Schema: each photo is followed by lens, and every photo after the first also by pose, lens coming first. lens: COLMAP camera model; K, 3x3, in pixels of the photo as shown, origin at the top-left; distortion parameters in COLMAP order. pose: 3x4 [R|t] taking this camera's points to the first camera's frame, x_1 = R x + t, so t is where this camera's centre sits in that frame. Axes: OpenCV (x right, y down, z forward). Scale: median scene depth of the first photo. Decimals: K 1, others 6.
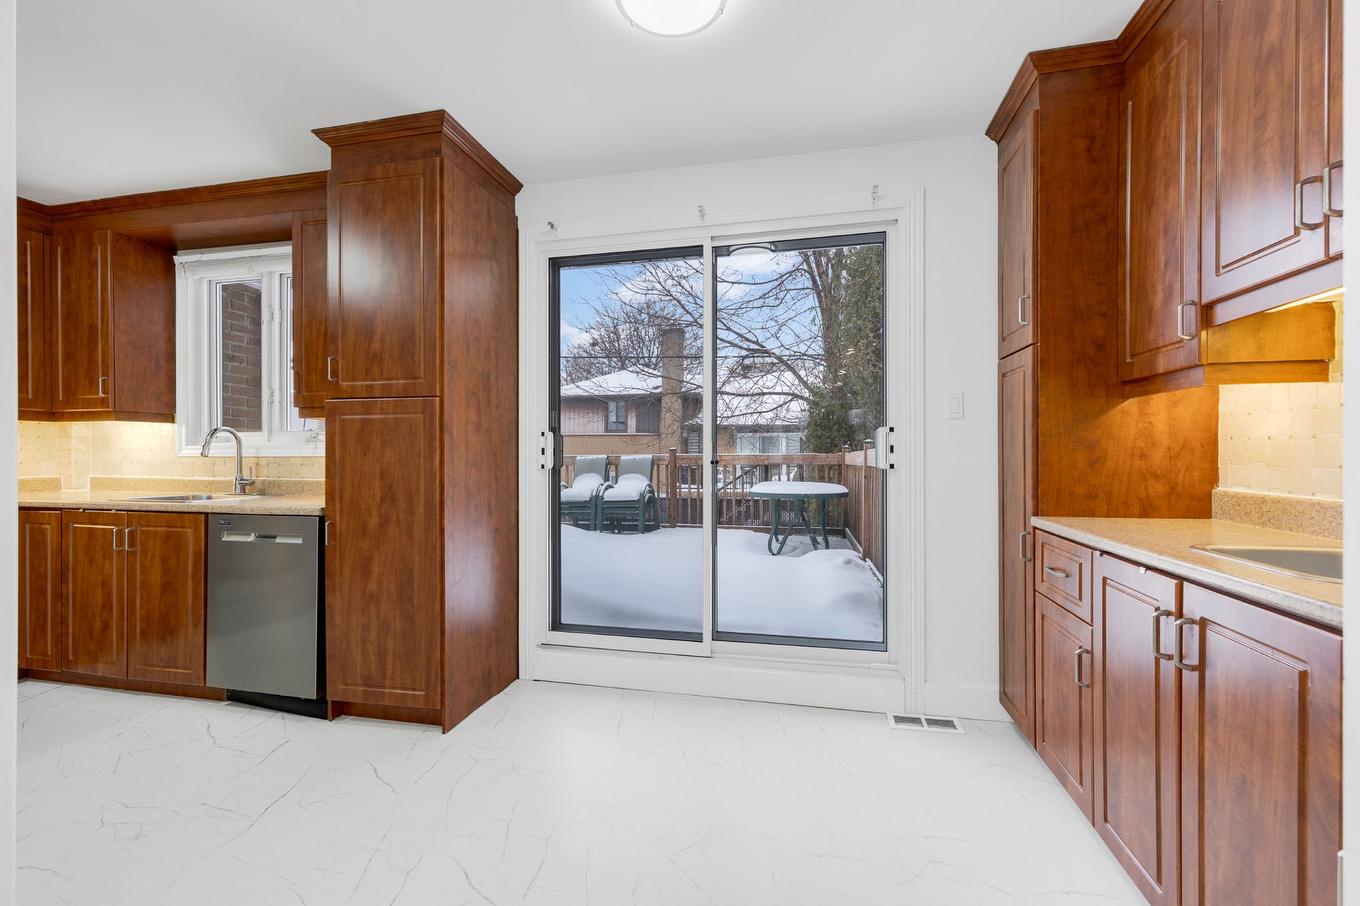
lens RADIAL K [[573.8, 0, 680.0], [0, 573.8, 453.0], [0, 0, 1]] dist [0.014030, 0.000150]
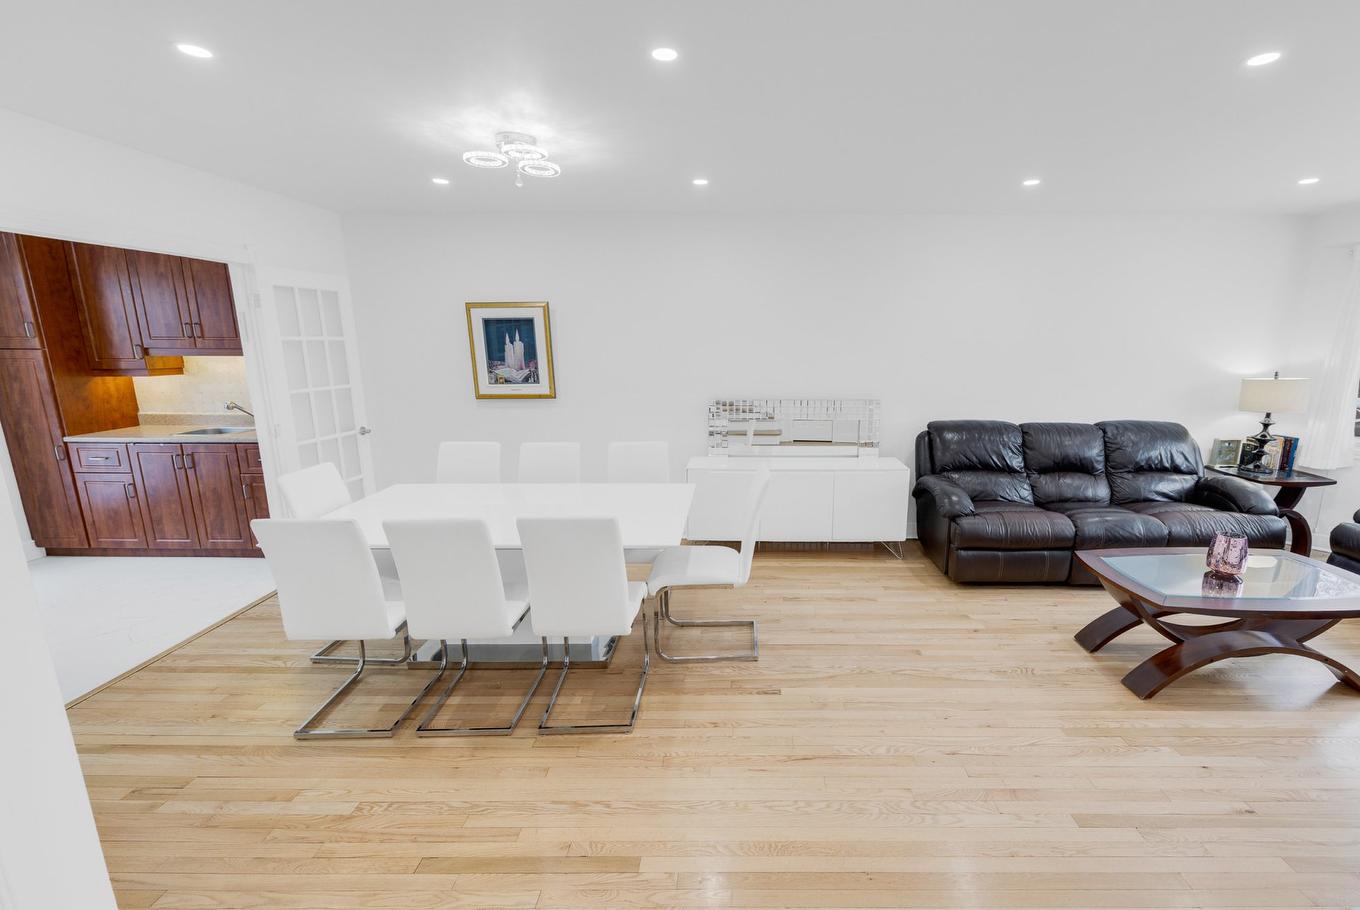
lens RADIAL K [[586.6, 0, 739.3], [0, 586.6, 461.0], [0, 0, 1]] dist [0.000513, -0.000086]
pose [[-0.215905, -0.193459, 0.957057, -1.567315], [0.000988, 0.980132, 0.198346, -0.176598], [-0.976414, 0.043769, -0.211424, -0.721676]]
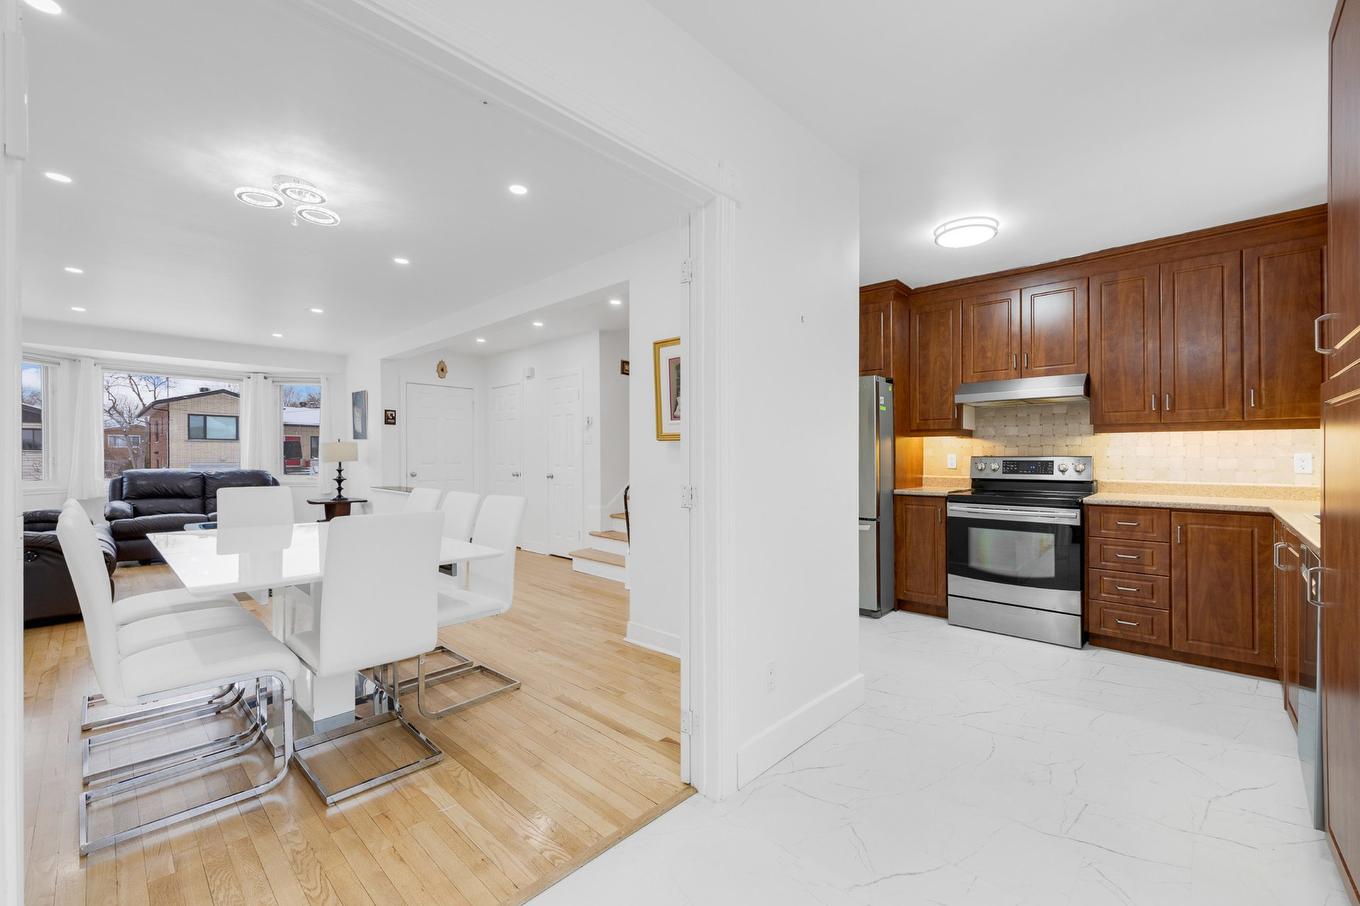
lens RADIAL K [[573.8, 0, 680.0], [0, 573.8, 453.0], [0, 0, 1]] dist [0.014030, 0.000150]
pose [[-0.522393, -0.003584, -0.852697, 0.328700], [-0.004399, 0.999989, -0.001509, -0.010652], [0.852693, 0.002963, -0.522403, 0.734452]]
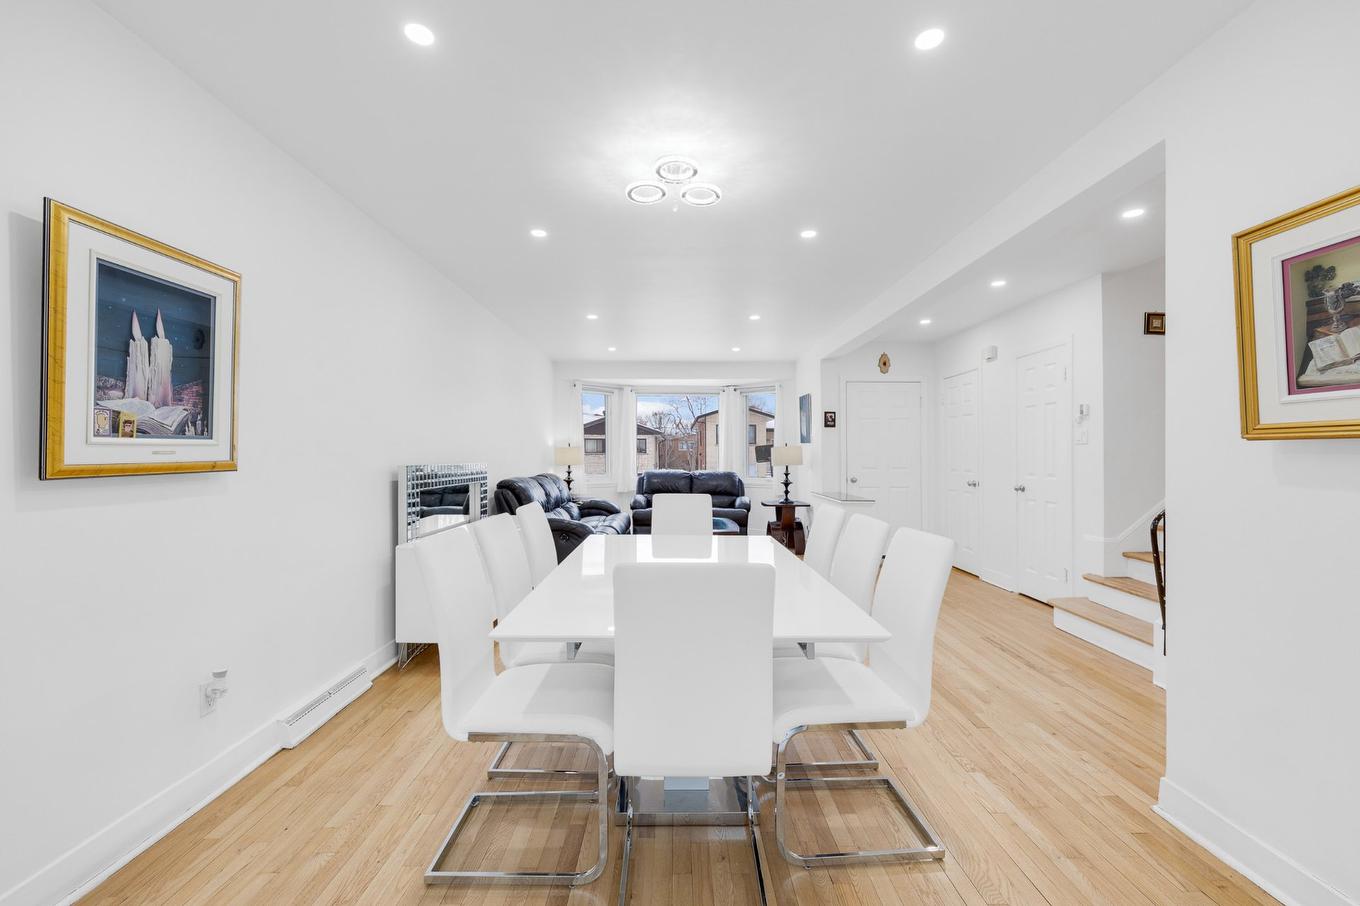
lens RADIAL K [[562.2, 0, 672.7], [0, 562.2, 457.8], [0, 0, 1]] dist [0.001361, 0.000505]
pose [[-0.975418, 0.001766, -0.220358, -0.048409], [0.000112, 0.999972, 0.007522, -0.025574], [0.220365, 0.007312, -0.975390, 0.444146]]
